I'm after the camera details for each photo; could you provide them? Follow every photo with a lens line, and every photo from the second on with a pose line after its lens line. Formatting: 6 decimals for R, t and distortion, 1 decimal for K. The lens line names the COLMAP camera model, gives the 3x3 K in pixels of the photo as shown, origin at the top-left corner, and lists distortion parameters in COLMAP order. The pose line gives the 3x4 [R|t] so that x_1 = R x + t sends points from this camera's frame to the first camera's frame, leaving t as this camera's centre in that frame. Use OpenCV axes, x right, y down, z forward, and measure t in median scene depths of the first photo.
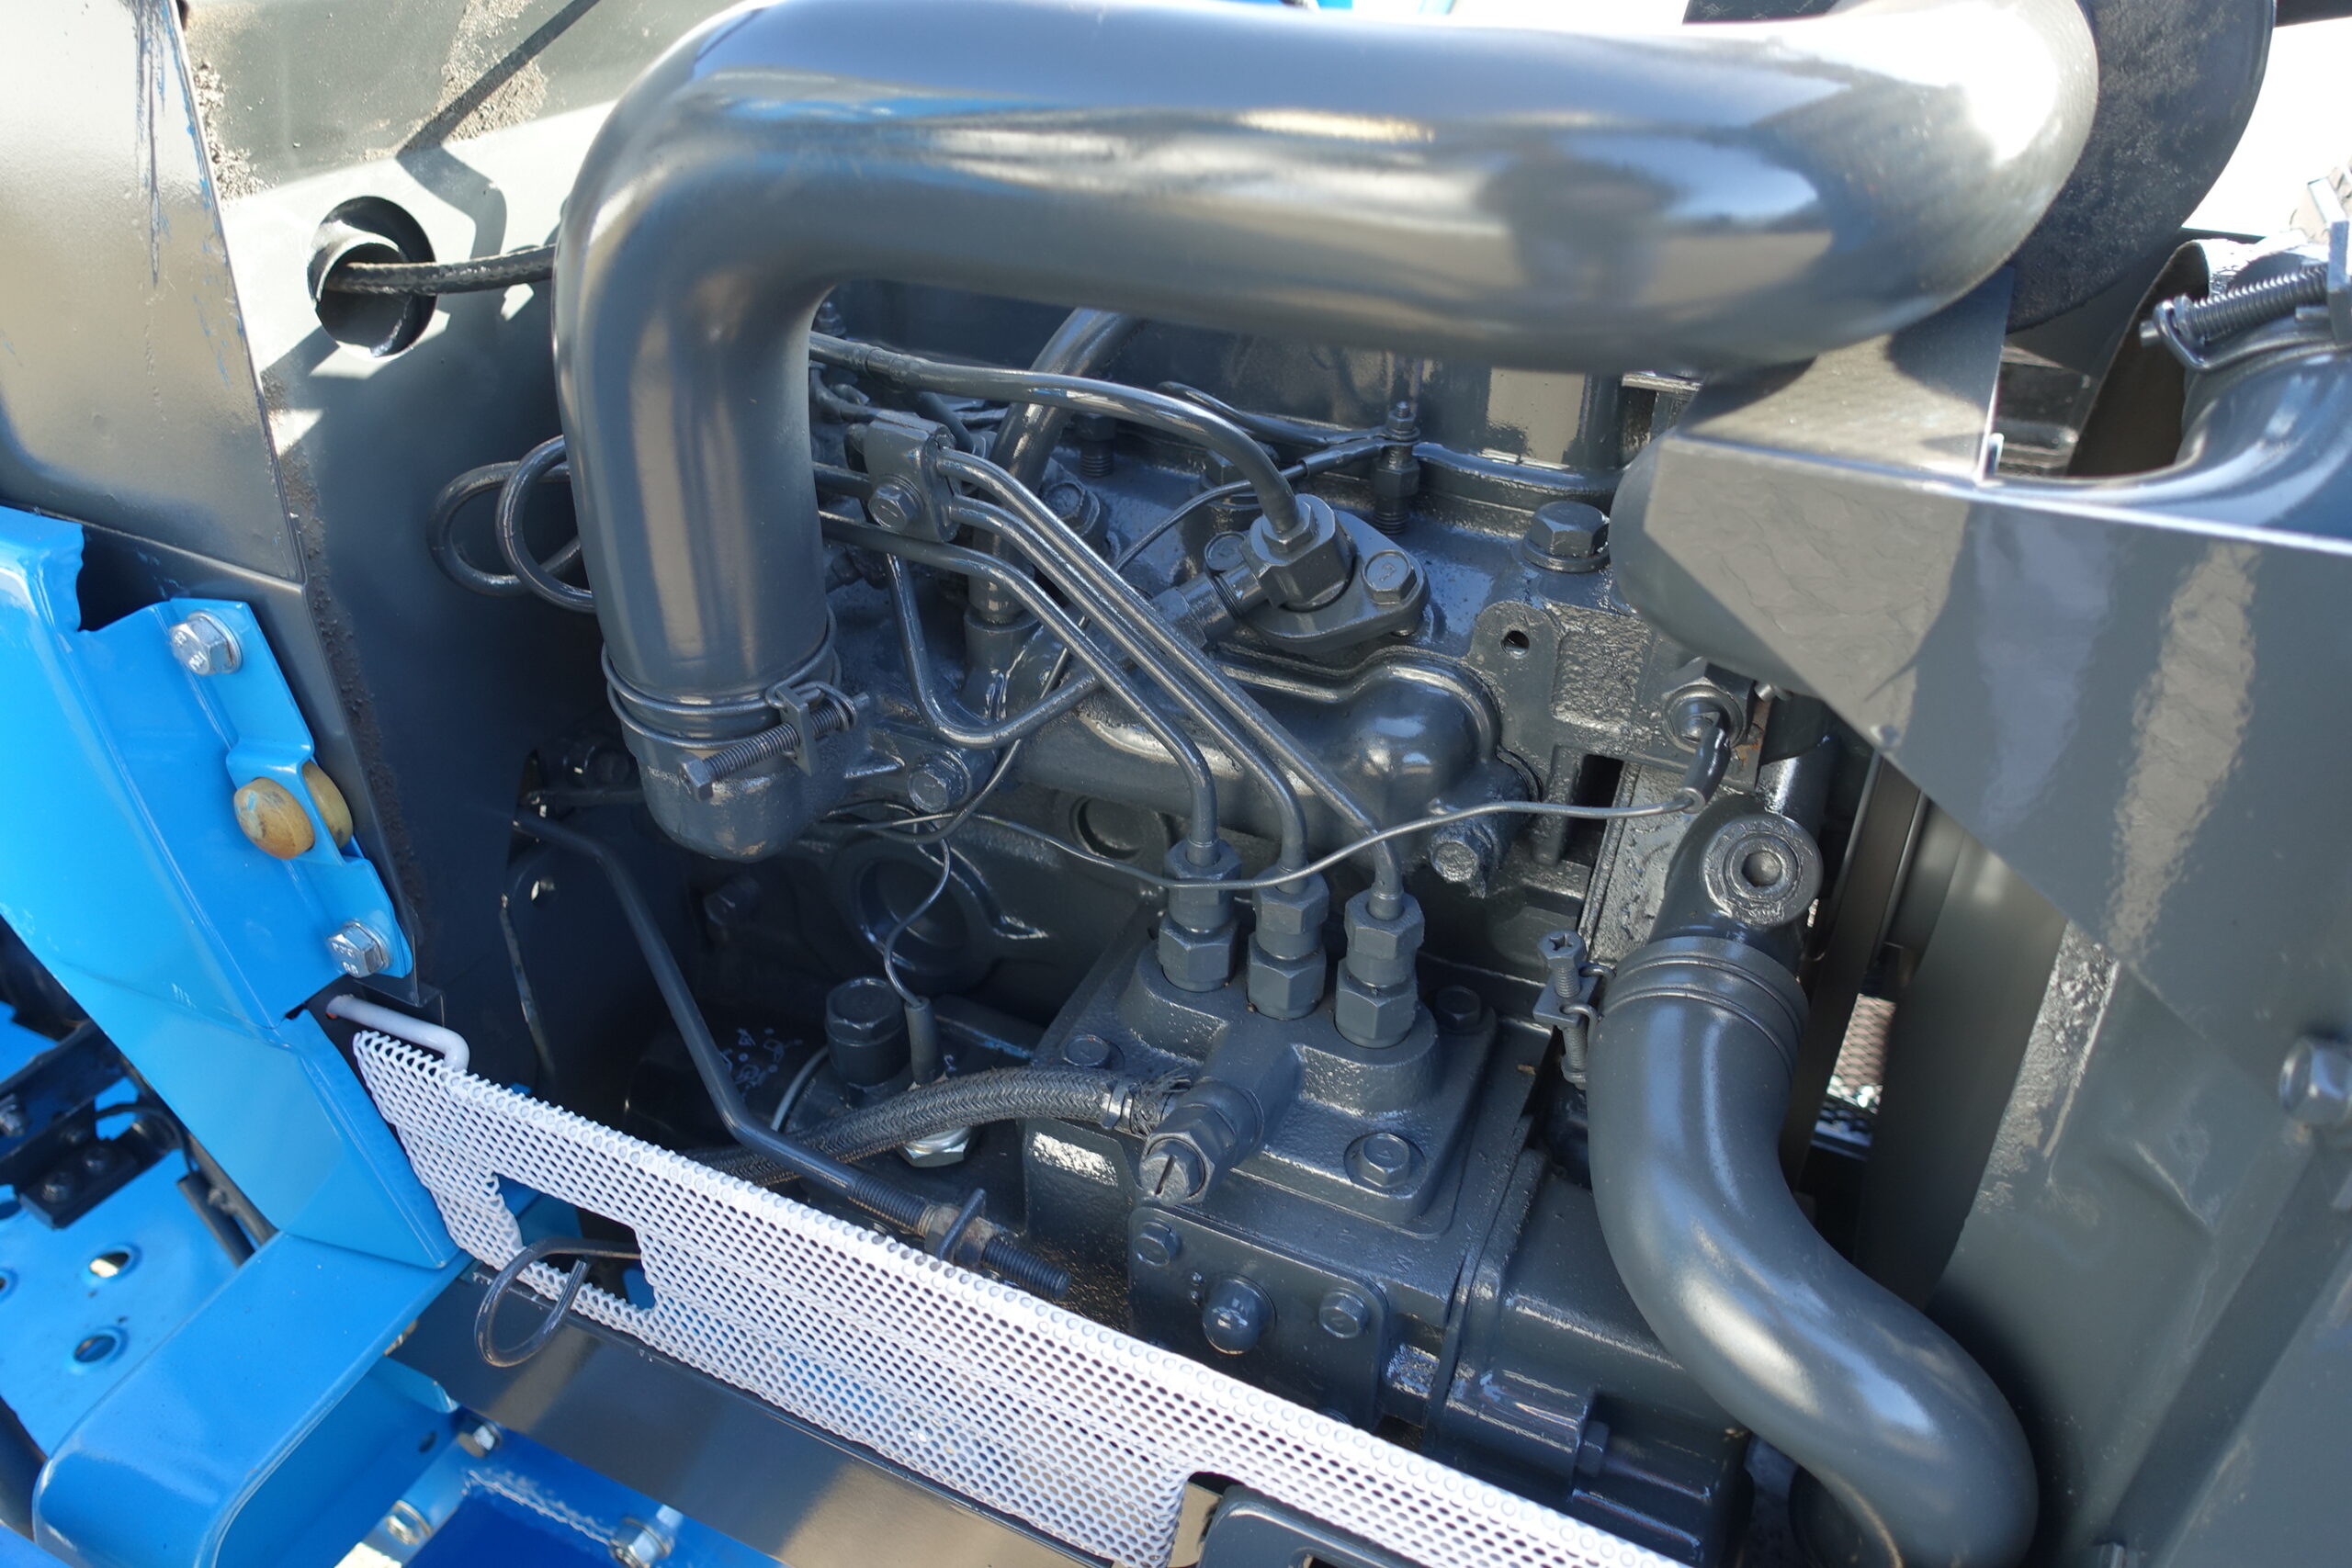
lens RADIAL K [[1597.3, 0, 1170.8], [0, 1597.3, 794.1], [0, 0, 1]] dist [-0.004350, 0.000487]
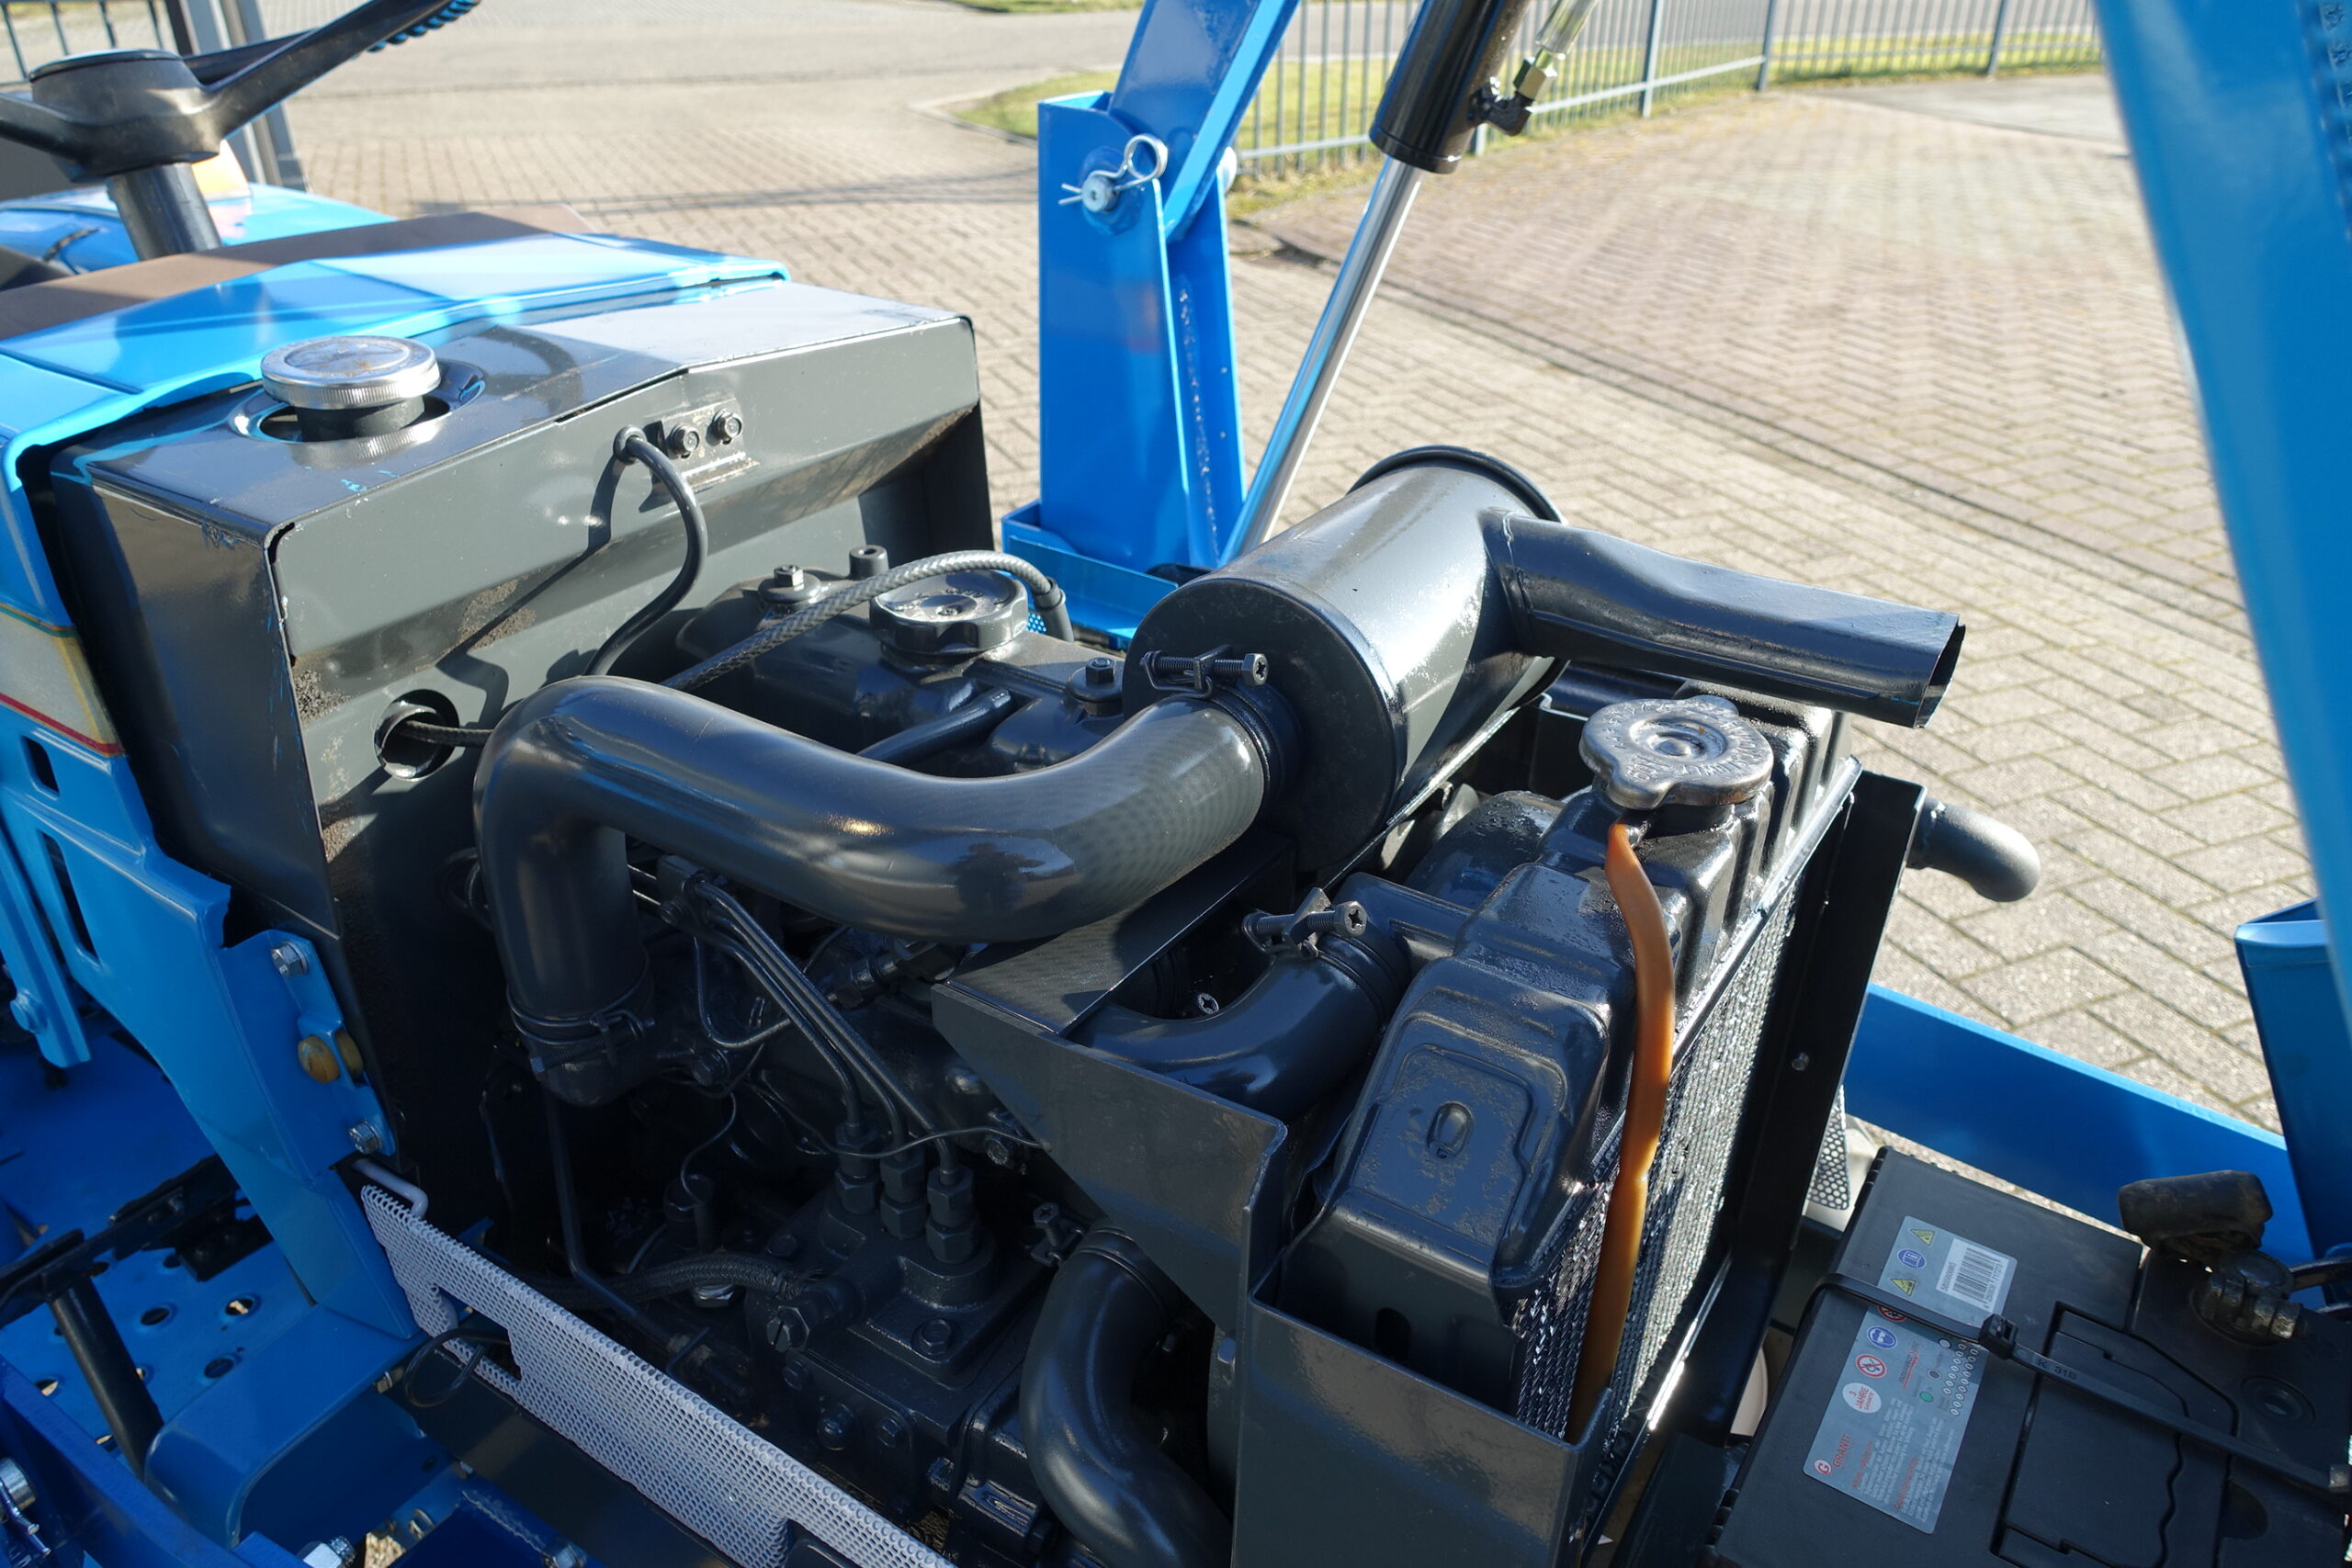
lens RADIAL K [[1621.7, 0, 1182.0], [0, 1621.7, 788.9], [0, 0, 1]] dist [0.002361, -0.002581]
pose [[0.989688, 0.068927, -0.125566, 0.511801], [-0.077909, 0.994633, -0.068079, -0.212496], [0.120199, 0.077160, 0.989747, -0.583187]]
